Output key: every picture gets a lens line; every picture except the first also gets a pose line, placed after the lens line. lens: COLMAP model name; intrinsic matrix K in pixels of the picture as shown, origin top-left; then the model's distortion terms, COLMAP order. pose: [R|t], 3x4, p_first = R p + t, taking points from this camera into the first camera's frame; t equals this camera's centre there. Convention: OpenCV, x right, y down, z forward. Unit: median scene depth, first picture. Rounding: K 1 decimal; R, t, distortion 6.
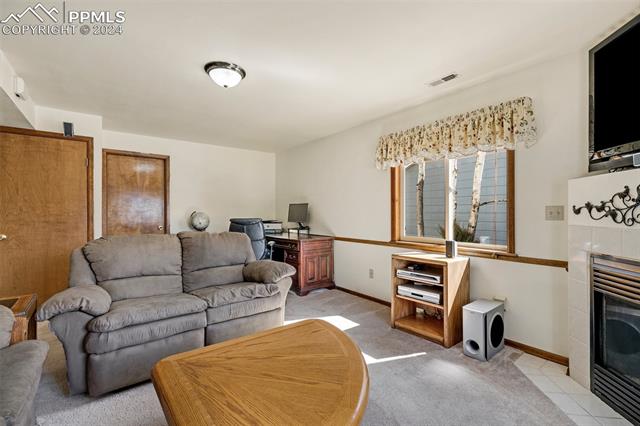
lens RADIAL K [[290.2, 0, 319.8], [0, 290.2, 212.2], [0, 0, 1]] dist [0.002600, 0.000396]
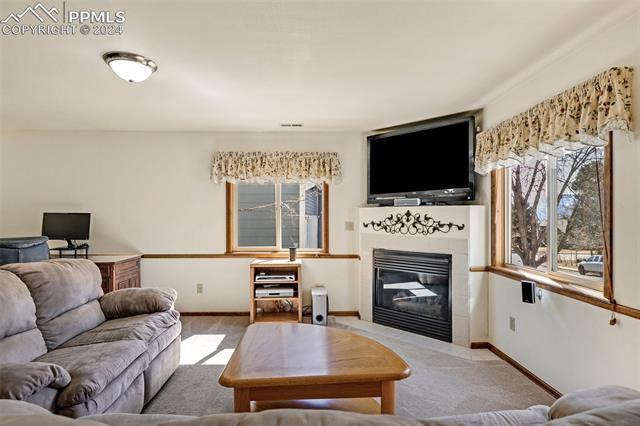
lens RADIAL K [[356.4, 0, 320.8], [0, 356.4, 213.8], [0, 0, 1]] dist [-0.005602, 0.000259]
pose [[0.570765, 0.002833, 0.821108, -0.815172], [-0.004569, 0.999990, -0.000275, -0.056628], [-0.821101, -0.003595, 0.570772, -0.021323]]
